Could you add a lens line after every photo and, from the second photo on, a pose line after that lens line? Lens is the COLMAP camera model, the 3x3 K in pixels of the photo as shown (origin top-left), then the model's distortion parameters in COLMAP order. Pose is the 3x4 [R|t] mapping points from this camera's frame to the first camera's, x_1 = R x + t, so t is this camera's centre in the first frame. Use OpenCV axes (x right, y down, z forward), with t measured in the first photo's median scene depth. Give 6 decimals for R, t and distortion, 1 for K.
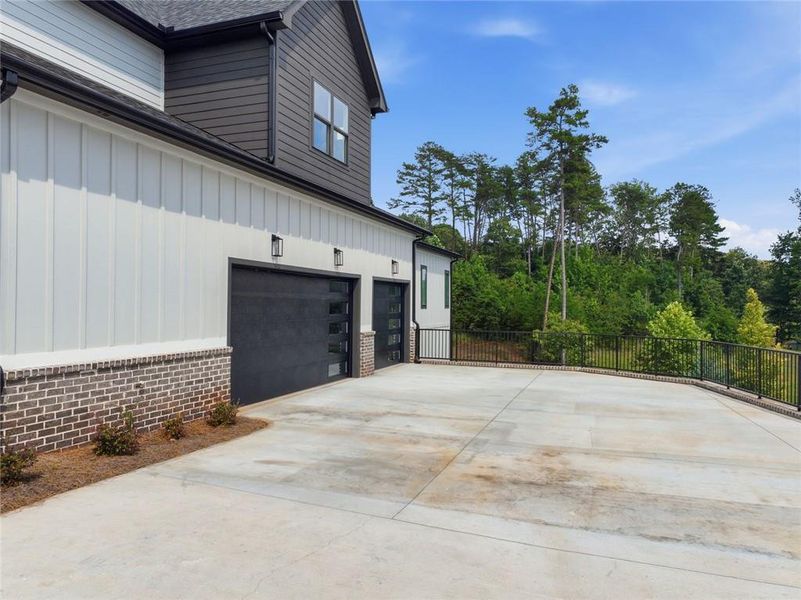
lens RADIAL K [[570.7, 0, 398.2], [0, 570.7, 298.8], [0, 0, 1]] dist [0.011434, 0.007418]
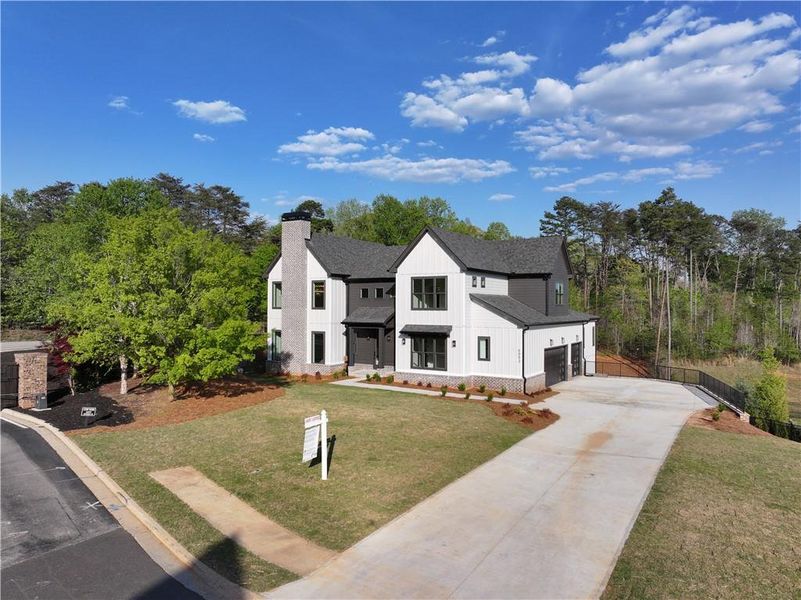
lens RADIAL K [[570.7, 0, 408.7], [0, 570.7, 304.5], [0, 0, 1]] dist [0.011434, 0.007418]
pose [[0.982685, -0.005140, -0.185213, -0.249423], [0.006447, 0.999958, 0.006457, -0.206479], [0.185172, -0.007539, 0.982677, -1.497551]]
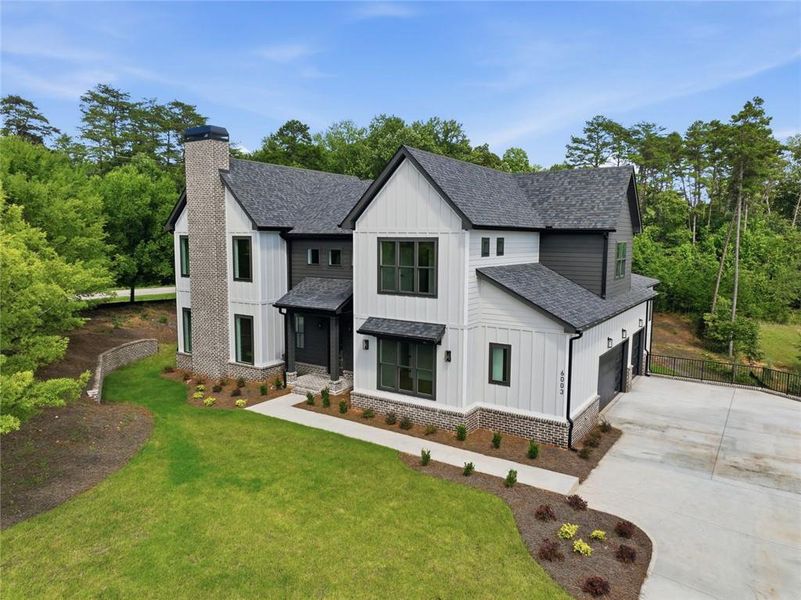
lens RADIAL K [[570.7, 0, 397.2], [0, 570.7, 299.4], [0, 0, 1]] dist [0.011434, 0.007418]
pose [[0.974840, 0.026262, -0.221354, -0.306082], [0.000439, 0.992807, 0.119724, -0.299548], [0.222906, -0.116809, 0.967816, -0.712679]]
